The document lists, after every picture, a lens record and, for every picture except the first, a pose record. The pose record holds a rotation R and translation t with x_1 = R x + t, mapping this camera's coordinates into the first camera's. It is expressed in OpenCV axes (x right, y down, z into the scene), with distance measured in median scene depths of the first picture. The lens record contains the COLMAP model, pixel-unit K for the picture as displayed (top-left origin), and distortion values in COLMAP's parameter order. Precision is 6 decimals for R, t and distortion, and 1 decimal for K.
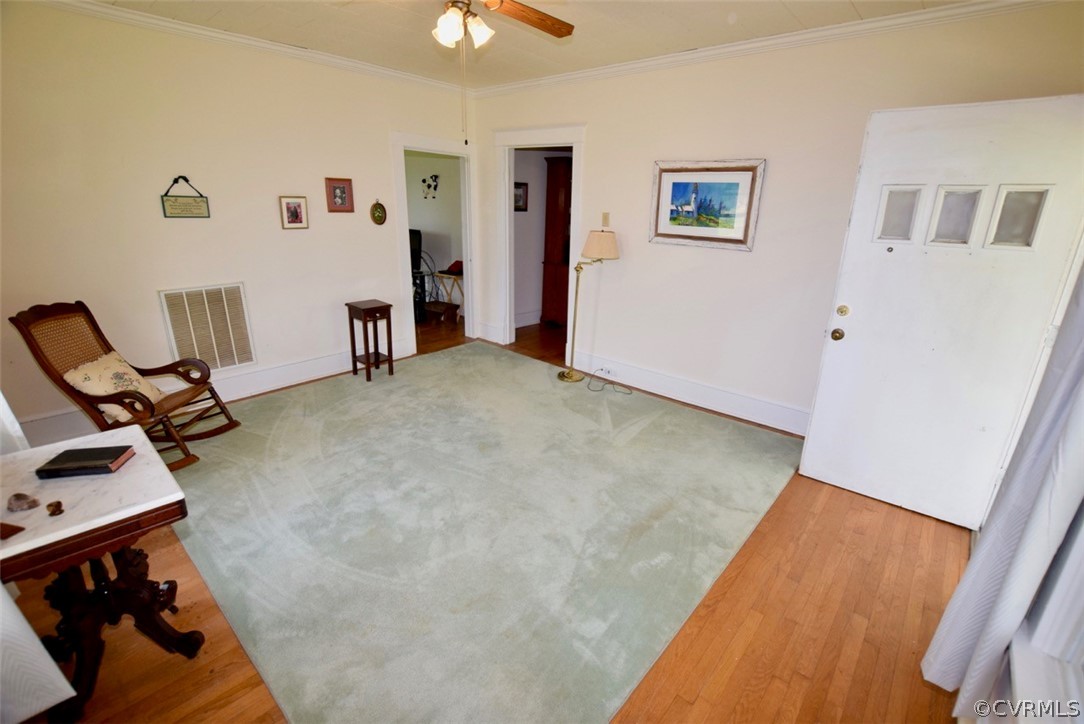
lens RADIAL K [[479.8, 0, 545.5], [0, 479.8, 364.2], [0, 0, 1]] dist [-0.030895, 0.001908]
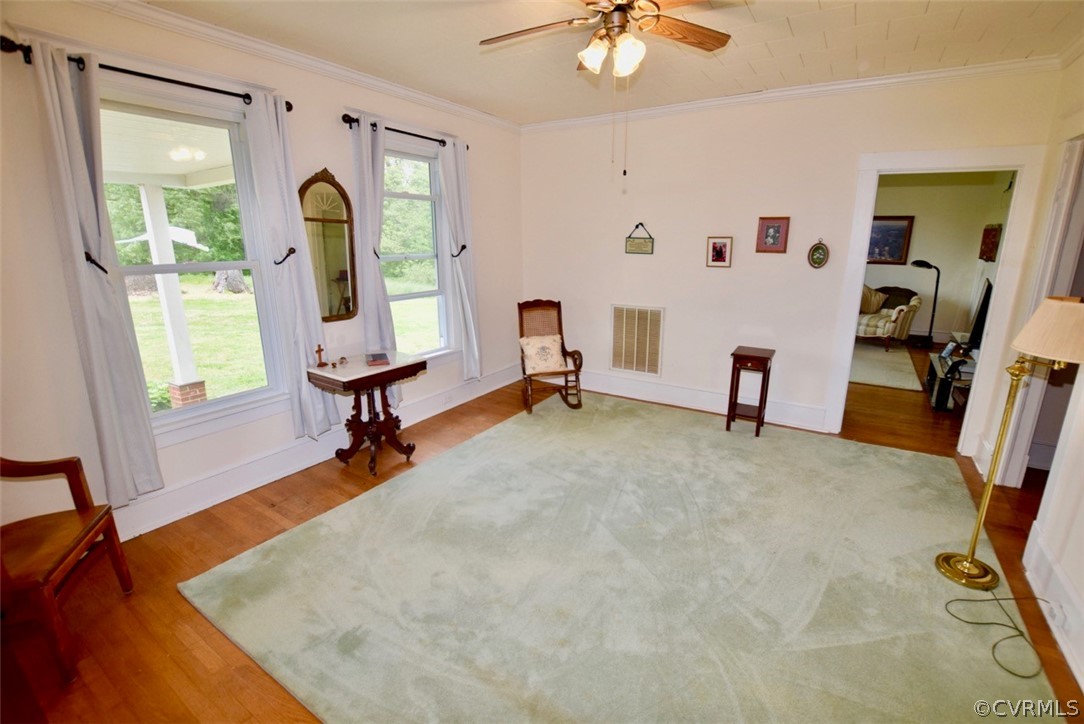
lens RADIAL K [[479.8, 0, 547.3], [0, 479.8, 365.2], [0, 0, 1]] dist [-0.030895, 0.001908]
pose [[0.156271, 0.227924, -0.961057, 0.465358], [-0.310900, 0.934903, 0.171168, -0.142392], [0.937508, 0.272043, 0.216960, 0.465836]]
